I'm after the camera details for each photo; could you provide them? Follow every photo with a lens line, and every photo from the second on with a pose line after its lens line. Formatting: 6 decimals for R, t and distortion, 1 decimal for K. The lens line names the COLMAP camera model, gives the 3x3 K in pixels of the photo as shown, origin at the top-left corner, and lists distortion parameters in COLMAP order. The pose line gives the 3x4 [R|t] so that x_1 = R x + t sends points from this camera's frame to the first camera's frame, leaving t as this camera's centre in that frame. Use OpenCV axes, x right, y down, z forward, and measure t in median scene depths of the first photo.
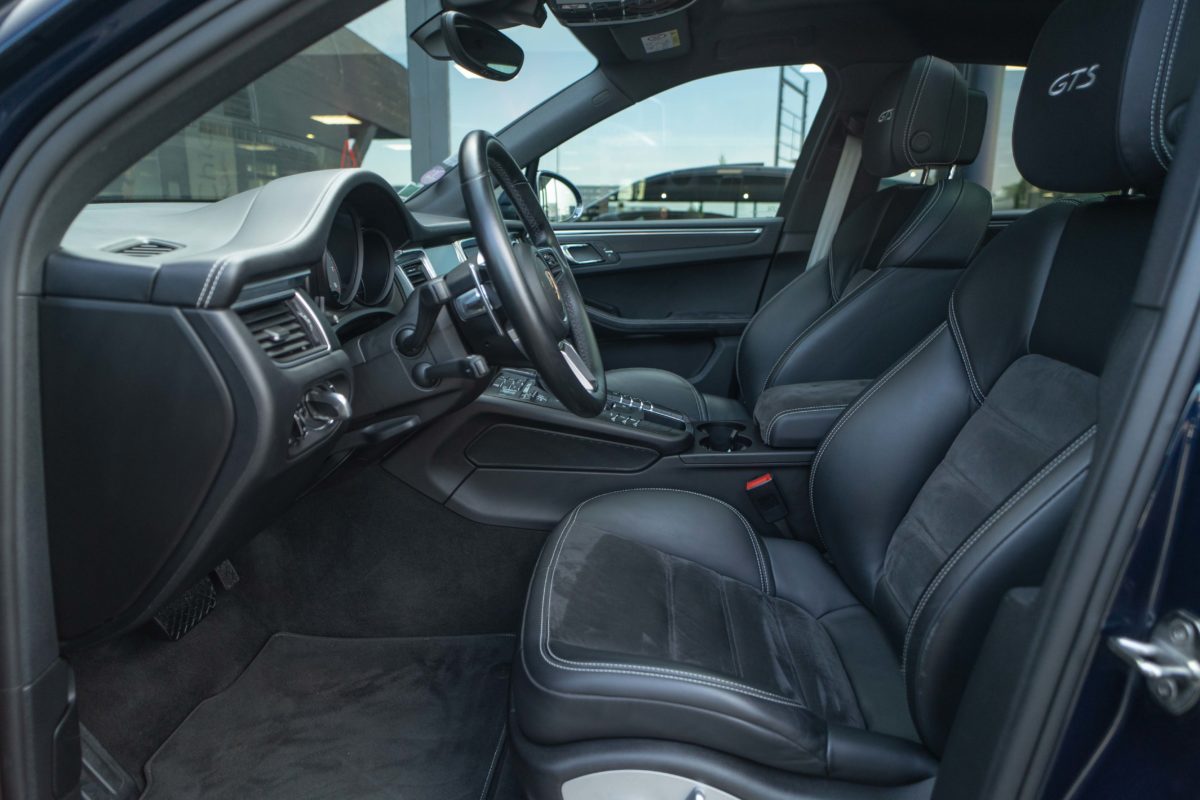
lens RADIAL K [[663.7, 0, 600.0], [0, 663.7, 400.0], [0, 0, 1]] dist [-0.010849, 0.001783]
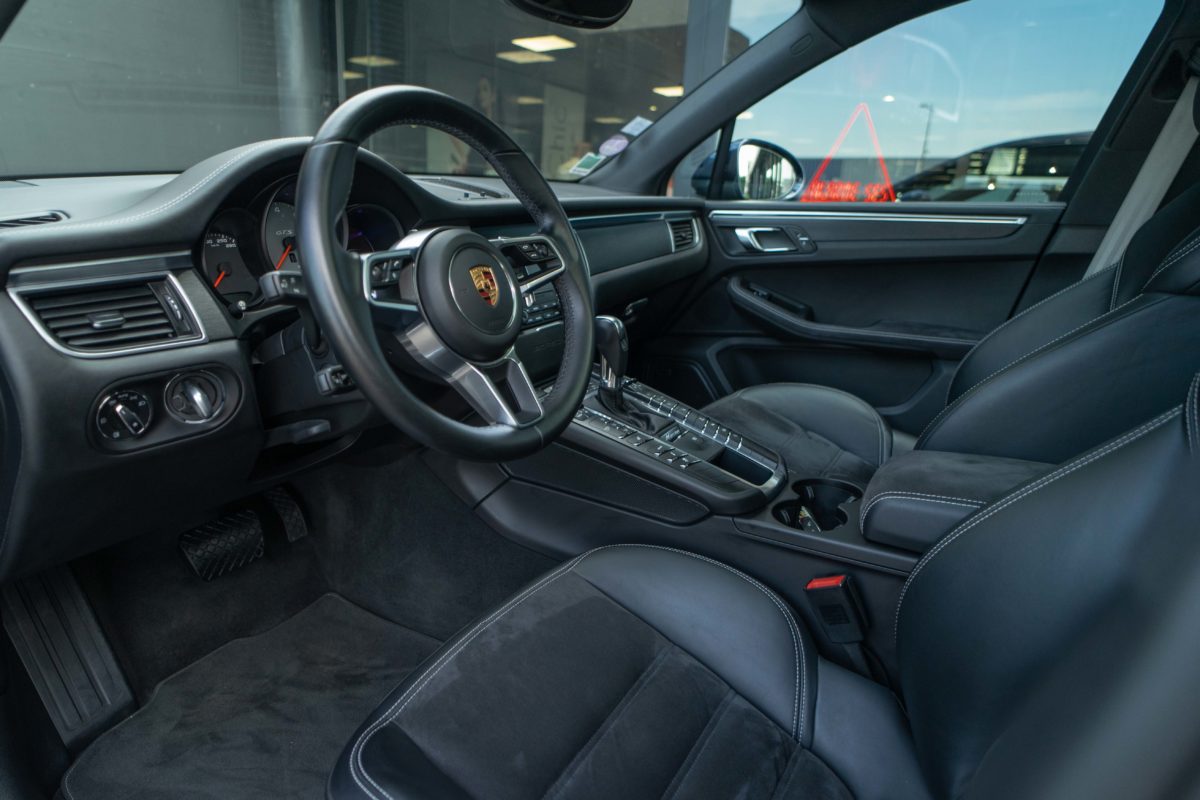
lens RADIAL K [[663.7, 0, 600.0], [0, 663.7, 400.0], [0, 0, 1]] dist [-0.010849, 0.001783]
pose [[0.884775, 0.159588, -0.437842, 0.297879], [-0.142453, 0.987183, 0.071952, -0.083268], [0.443712, -0.001289, 0.896168, 0.257294]]
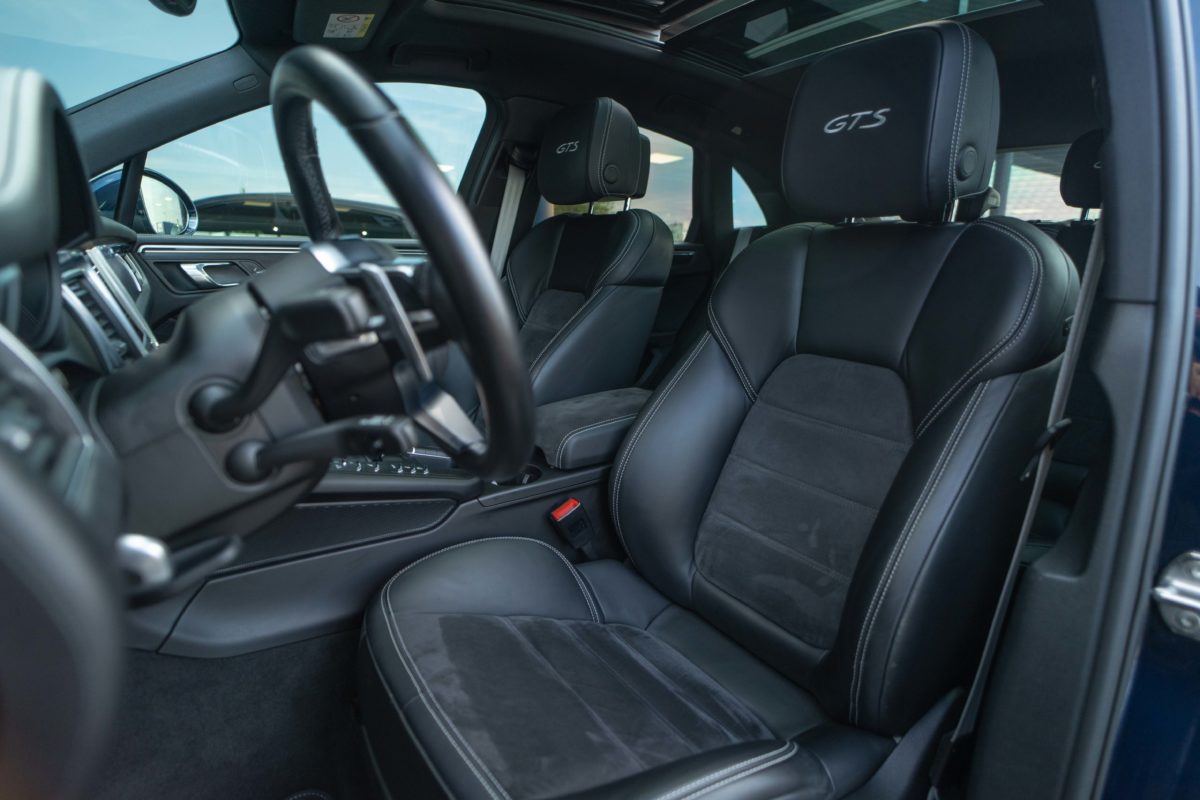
lens RADIAL K [[603.4, 0, 600.0], [0, 603.4, 400.0], [0, 0, 1]] dist [-0.000114, 0.000362]
pose [[0.796737, -0.114448, 0.593391, -0.211493], [0.129148, 0.991465, 0.017819, -0.039789], [-0.590366, 0.062438, 0.804717, 0.259182]]
